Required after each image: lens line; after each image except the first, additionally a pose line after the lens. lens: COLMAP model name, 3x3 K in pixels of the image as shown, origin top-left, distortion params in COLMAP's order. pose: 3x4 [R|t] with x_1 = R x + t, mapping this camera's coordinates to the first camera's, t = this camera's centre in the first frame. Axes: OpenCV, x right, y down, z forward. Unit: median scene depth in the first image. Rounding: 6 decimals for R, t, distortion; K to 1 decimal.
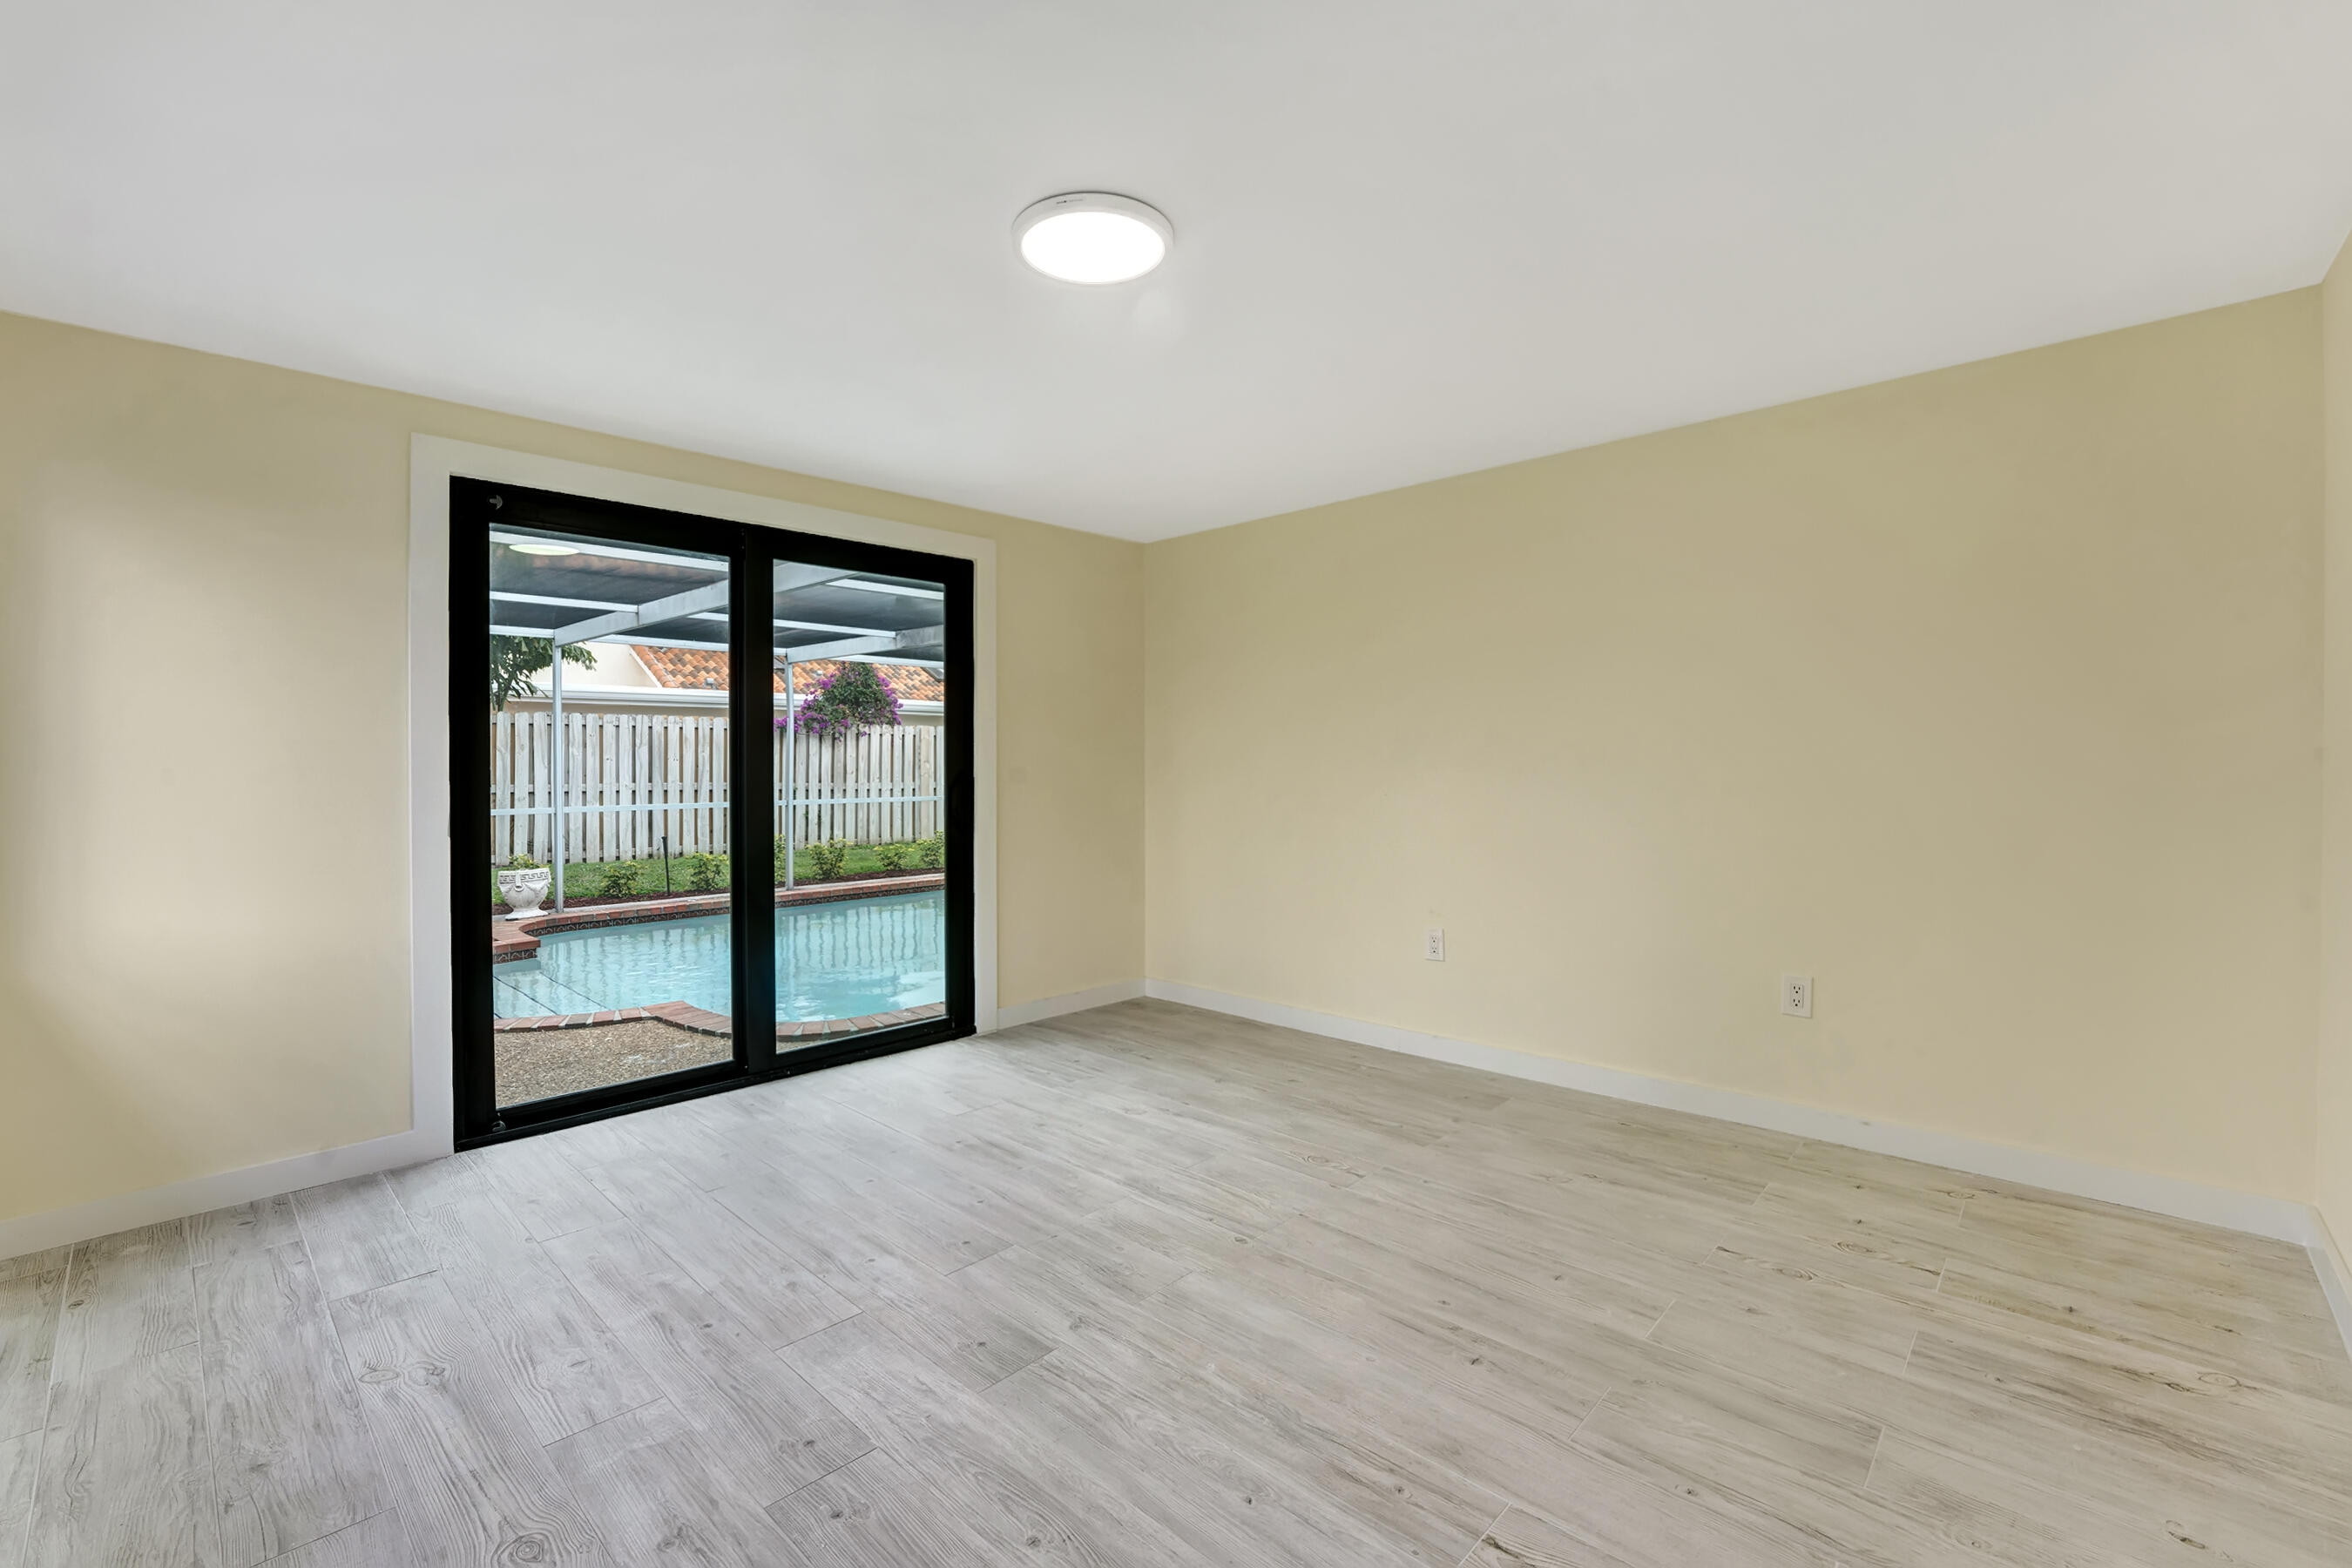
lens RADIAL K [[988.2, 0, 1180.1], [0, 988.2, 757.3], [0, 0, 1]] dist [-0.023047, 0.000148]
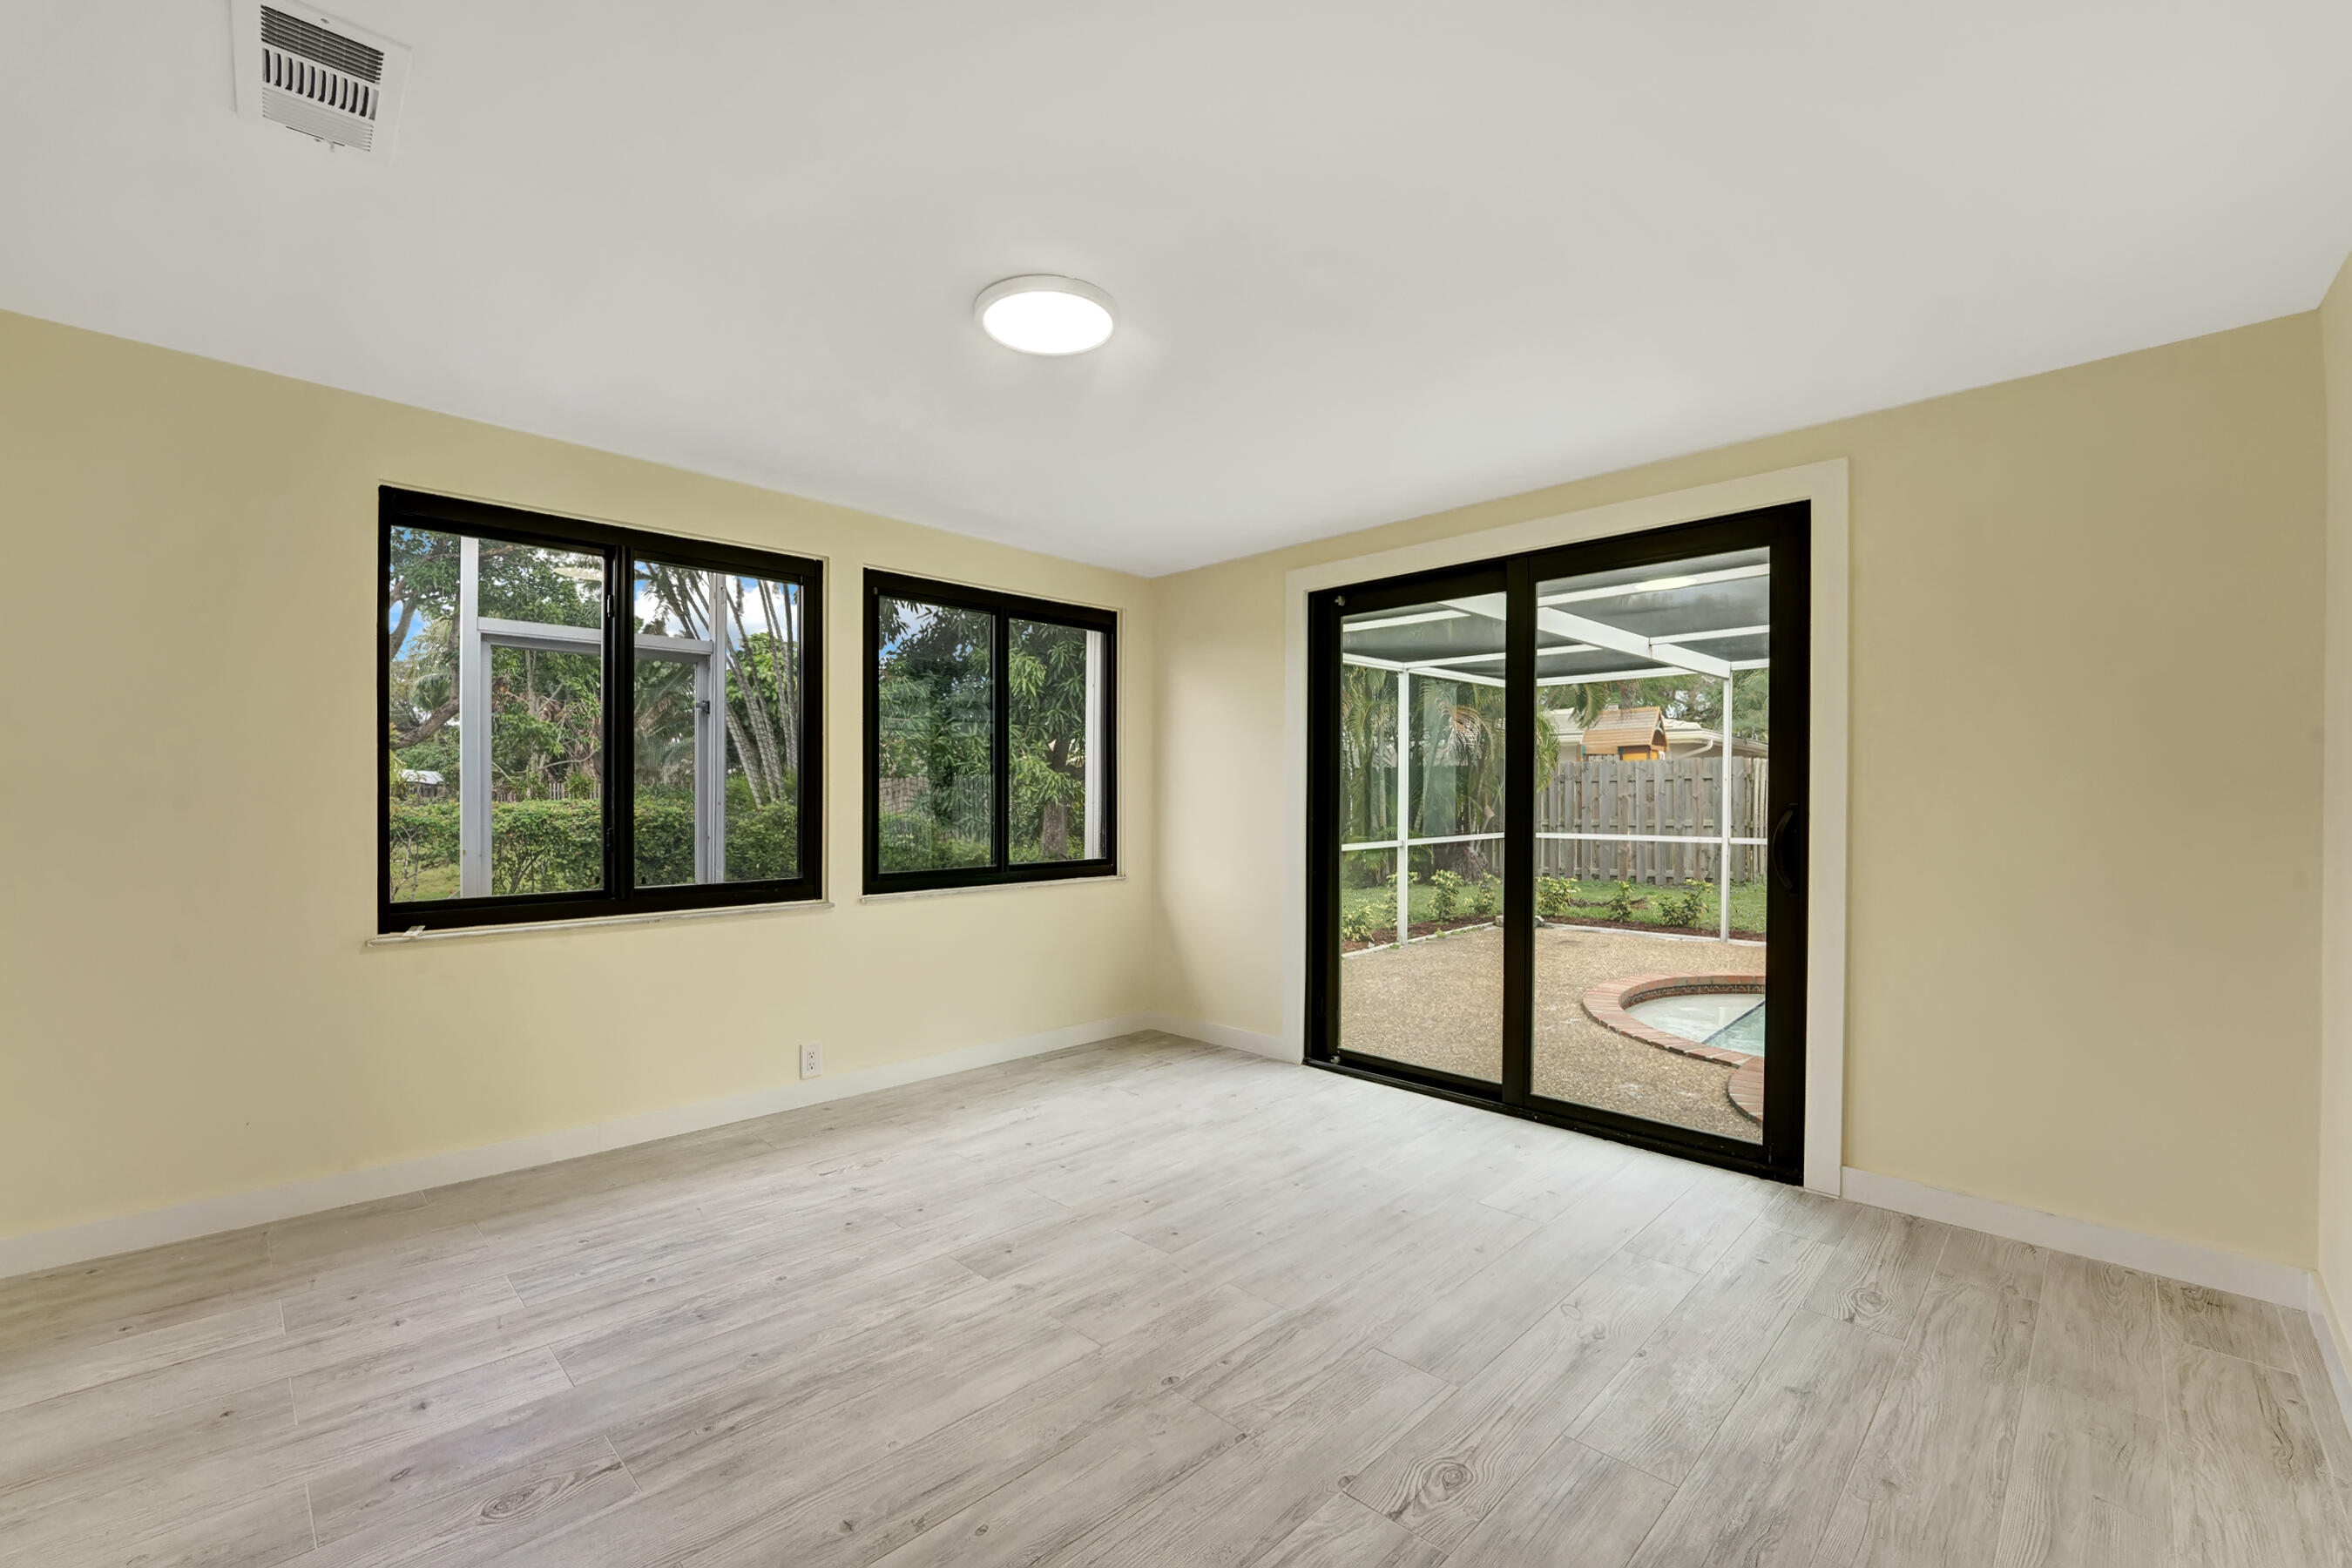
lens RADIAL K [[988.2, 0, 1167.7], [0, 988.2, 795.8], [0, 0, 1]] dist [-0.023047, 0.000148]
pose [[-0.038183, 0.004554, -0.999260, 0.827852], [0.007757, 0.999961, 0.004261, -0.001484], [0.999241, -0.007589, -0.038216, 0.972318]]
